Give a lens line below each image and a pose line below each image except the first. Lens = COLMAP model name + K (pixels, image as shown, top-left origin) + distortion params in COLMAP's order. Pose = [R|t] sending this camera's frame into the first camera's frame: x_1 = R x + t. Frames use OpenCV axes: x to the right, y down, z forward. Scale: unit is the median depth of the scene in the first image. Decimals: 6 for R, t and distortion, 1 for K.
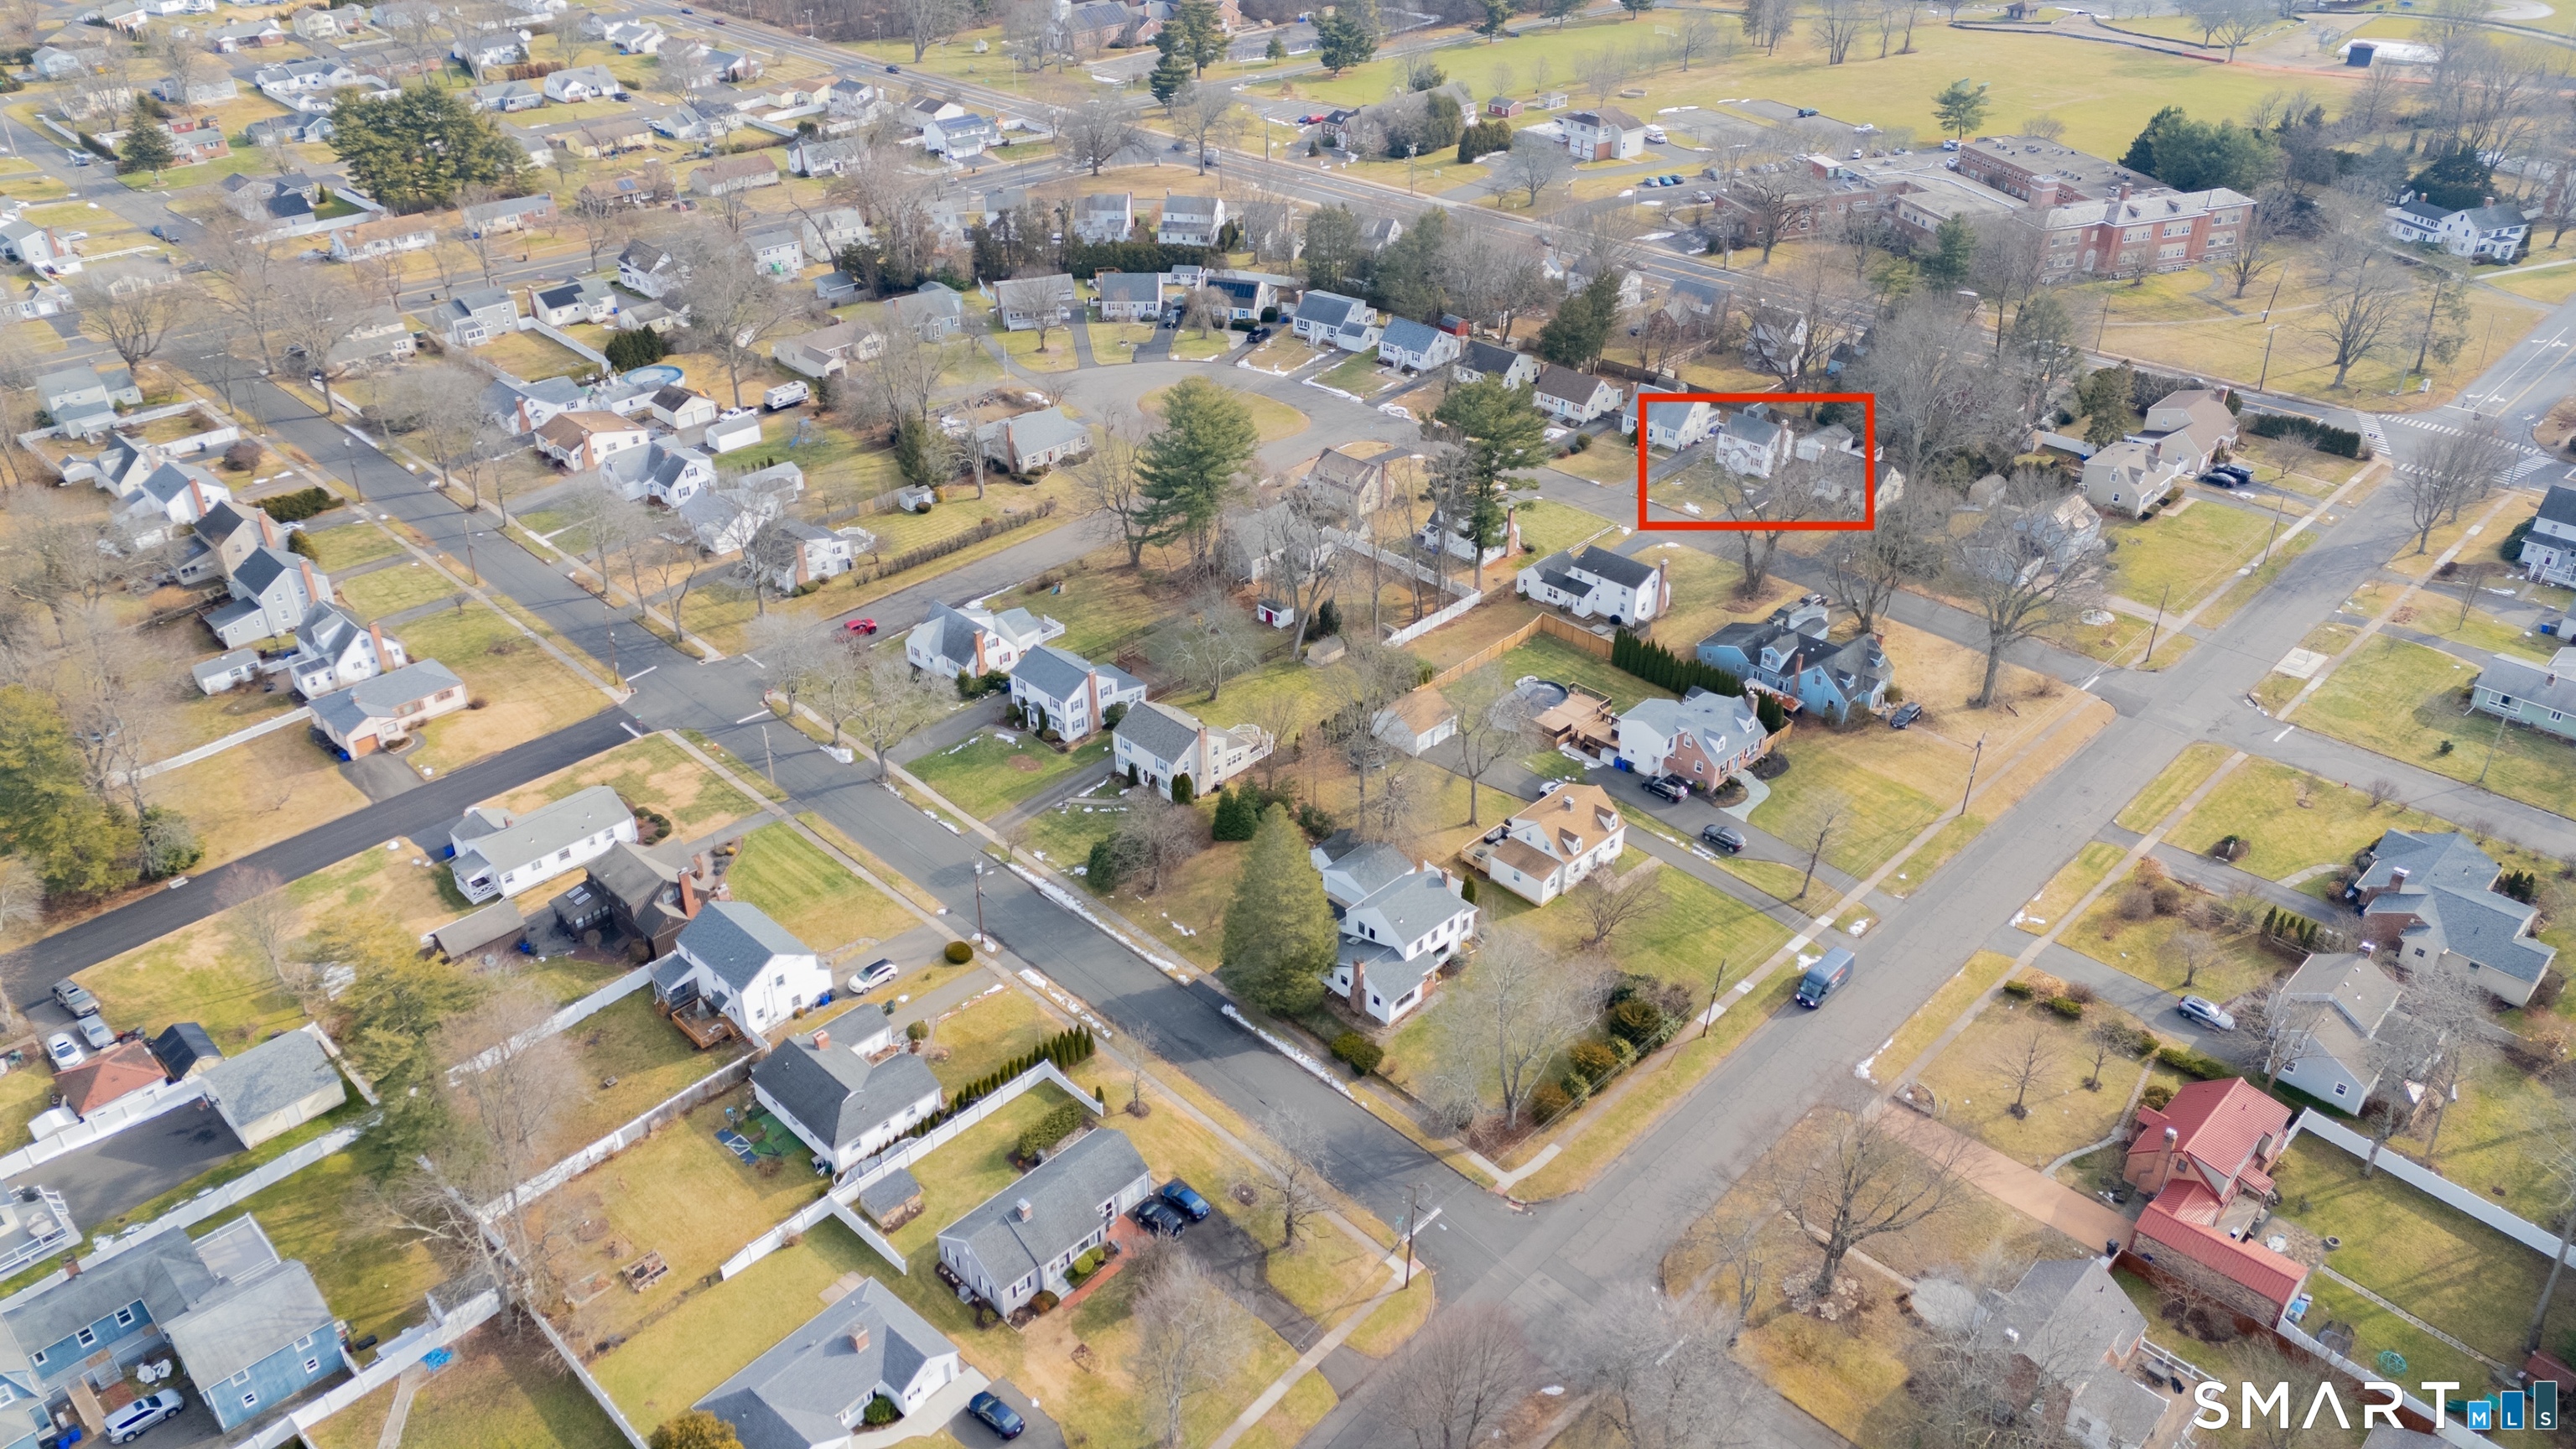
lens RADIAL K [[1877.7, 0, 1279.8], [0, 1877.7, 705.7], [0, 0, 1]] dist [0.099732, -0.100266]
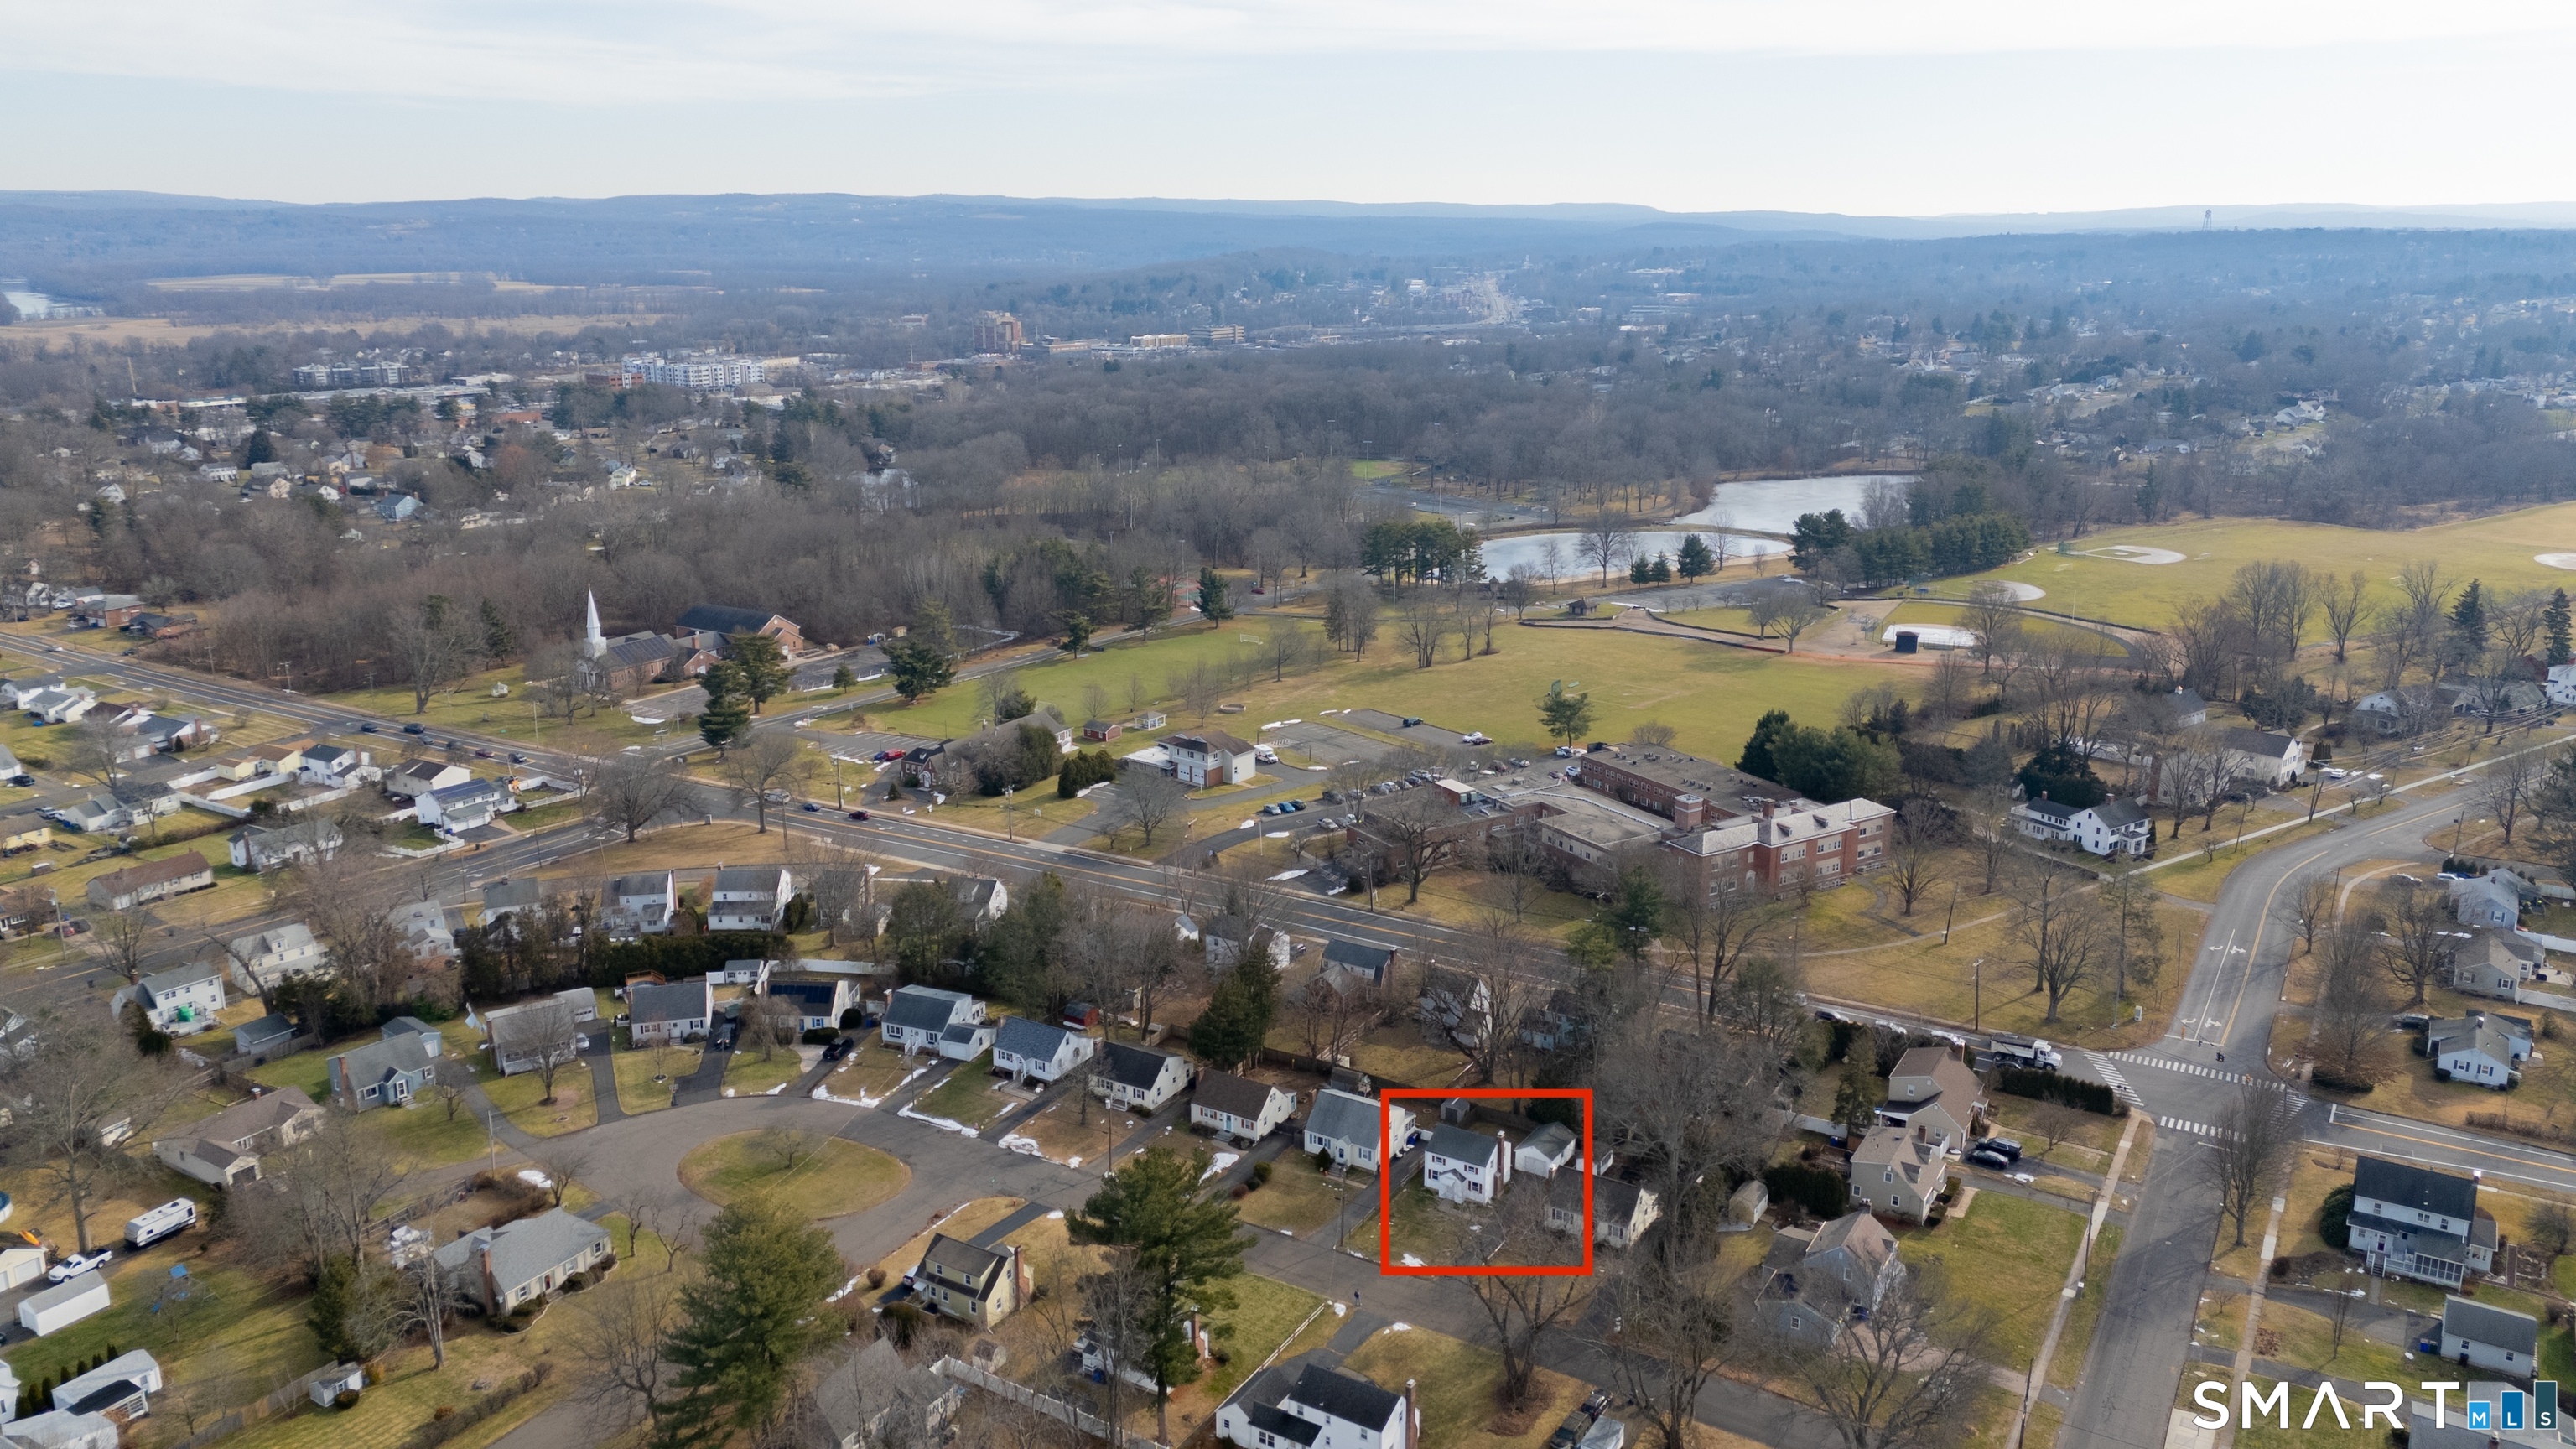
lens RADIAL K [[1877.7, 0, 1279.8], [0, 1877.7, 705.7], [0, 0, 1]] dist [0.099732, -0.100266]
pose [[0.973880, -0.053899, 0.220574, 0.001707], [0.114172, 0.955924, -0.270505, -0.093061], [-0.196272, 0.288623, 0.937109, 0.157877]]
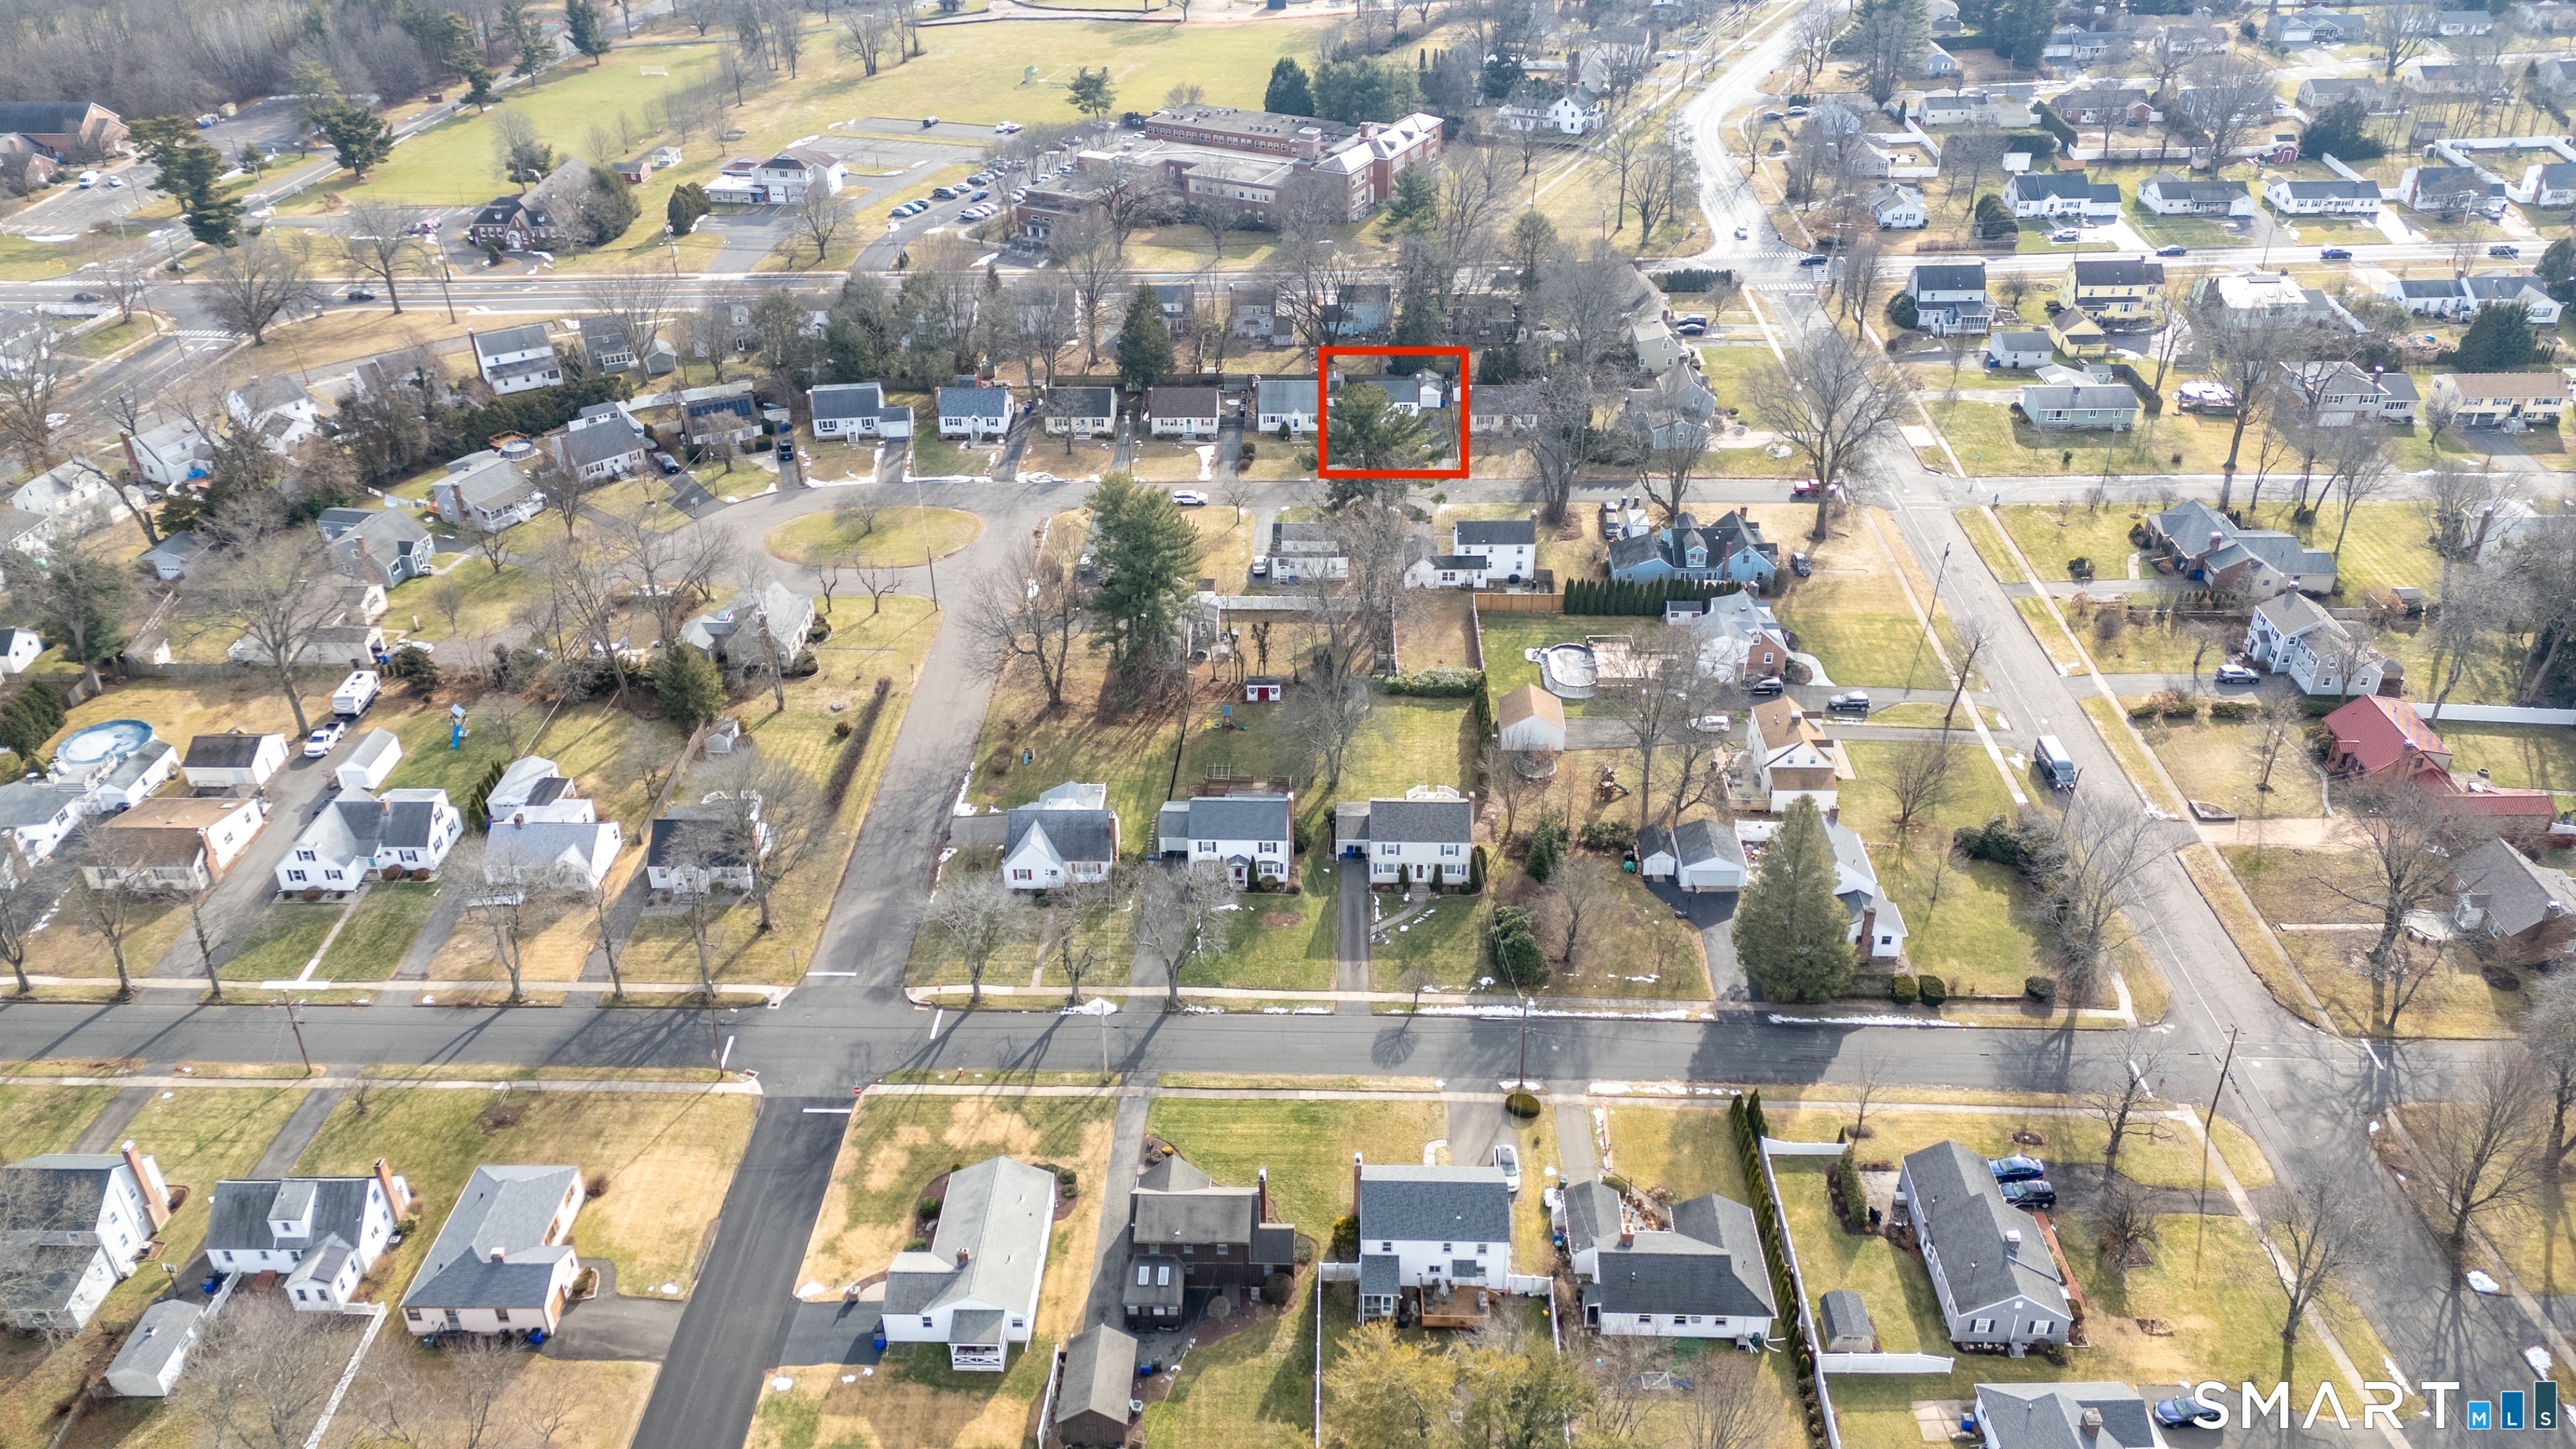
lens RADIAL K [[1877.7, 0, 1279.8], [0, 1877.7, 705.7], [0, 0, 1]] dist [0.099732, -0.100266]
pose [[0.731737, -0.355795, 0.581353, -0.379710], [0.359028, 0.926220, 0.114957, -0.102016], [-0.579362, 0.124604, 0.805490, 0.169795]]
